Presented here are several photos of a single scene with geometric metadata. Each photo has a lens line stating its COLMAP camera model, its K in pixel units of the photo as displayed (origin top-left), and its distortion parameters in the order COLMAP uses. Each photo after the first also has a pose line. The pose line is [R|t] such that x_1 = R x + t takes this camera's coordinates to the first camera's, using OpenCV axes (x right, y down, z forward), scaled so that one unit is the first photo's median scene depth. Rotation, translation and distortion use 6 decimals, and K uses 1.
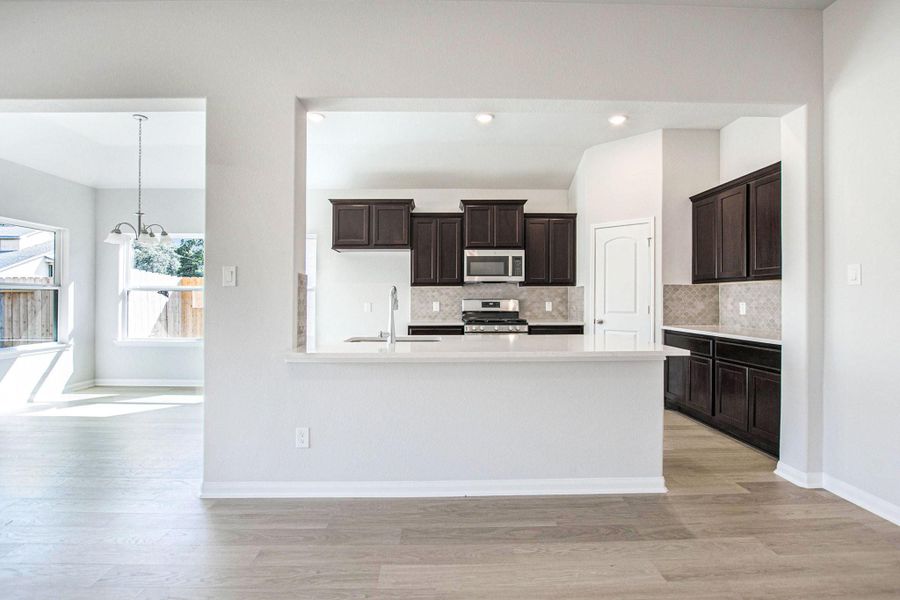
lens RADIAL K [[427.1, 0, 450.0], [0, 427.1, 300.0], [0, 0, 1]] dist [-0.026198, 0.000702]
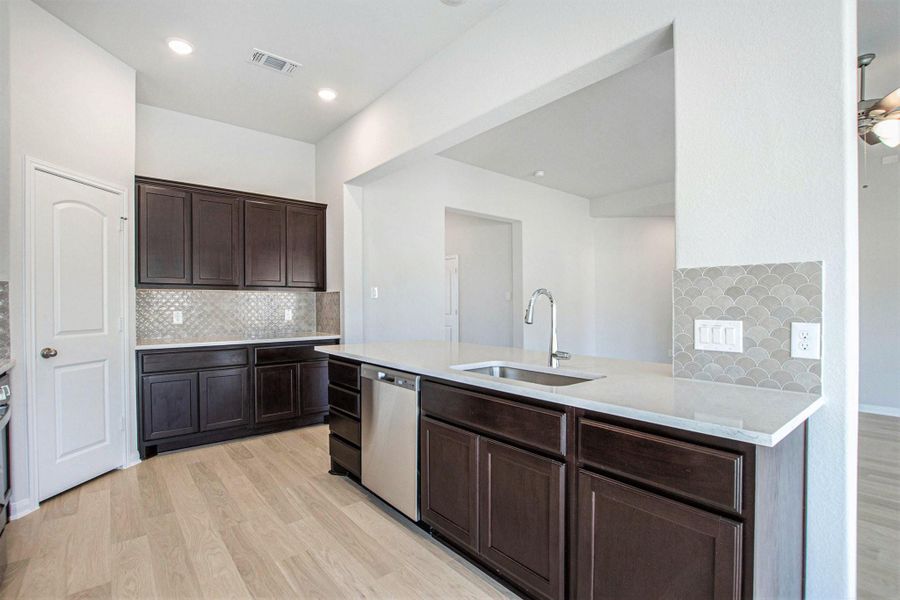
lens RADIAL K [[427.4, 0, 449.7], [0, 427.4, 309.8], [0, 0, 1]] dist [-0.030338, 0.000406]
pose [[-0.633130, -0.008999, 0.773993, -0.323889], [0.002303, 0.999906, 0.013510, -0.006306], [-0.774042, 0.010336, -0.633050, 0.873134]]
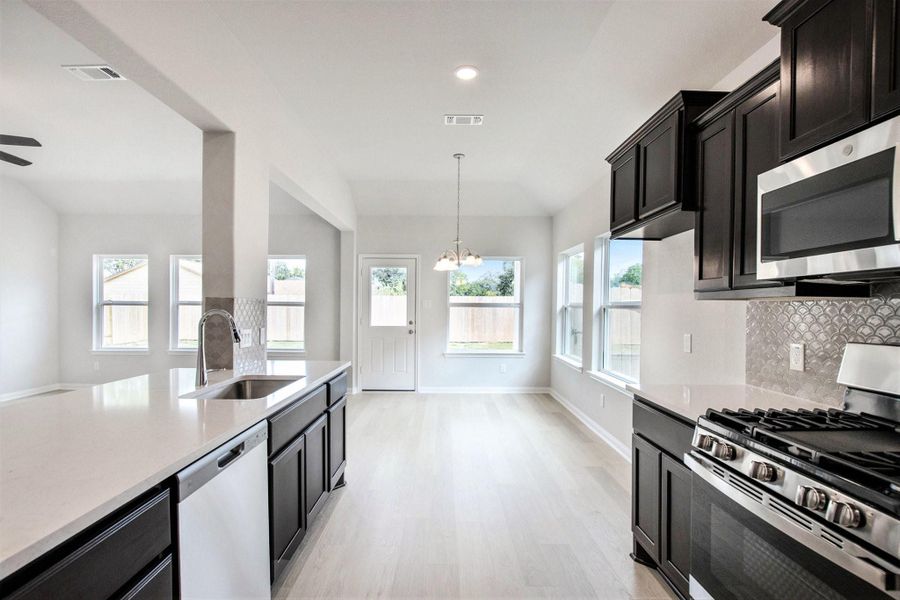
lens RADIAL K [[440.8, 0, 435.8], [0, 440.8, 300.6], [0, 0, 1]] dist [-0.028003, 0.000233]
pose [[-0.021638, -0.016139, -0.999636, 0.335317], [-0.011660, 0.999806, -0.015889, -0.021434], [0.999698, 0.011312, -0.021822, 0.774196]]
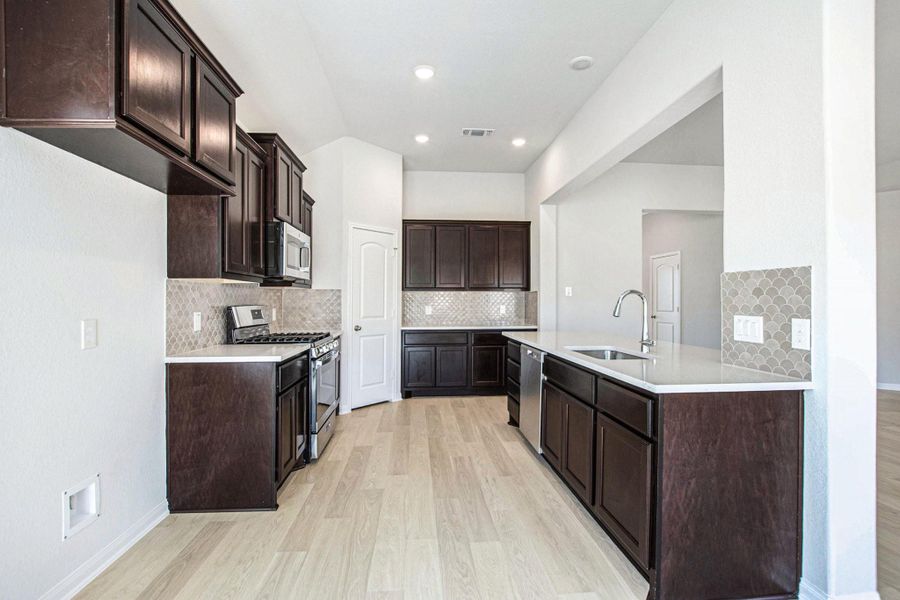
lens RADIAL K [[427.1, 0, 450.0], [0, 427.1, 300.0], [0, 0, 1]] dist [-0.026198, 0.000702]
pose [[-0.086645, 0.002063, 0.996237, -0.559454], [0.001960, 0.999996, -0.001900, -0.007803], [-0.996237, 0.001787, -0.086649, 0.814308]]
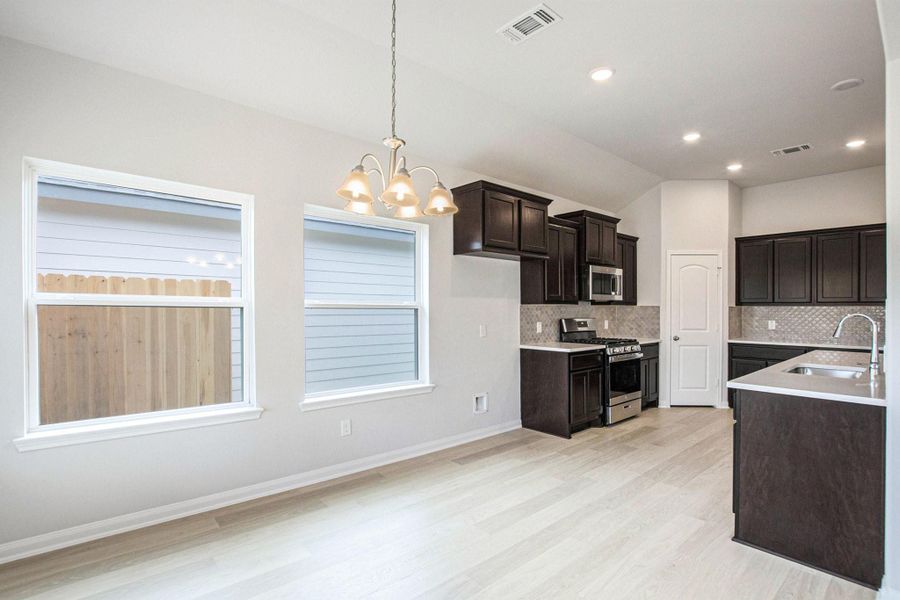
lens RADIAL K [[427.1, 0, 450.0], [0, 427.1, 300.0], [0, 0, 1]] dist [-0.026198, 0.000702]
pose [[0.753247, 0.016276, 0.657536, -0.777341], [-0.003613, 0.999781, -0.020608, -0.022655], [-0.657727, 0.013148, 0.753141, 0.507921]]
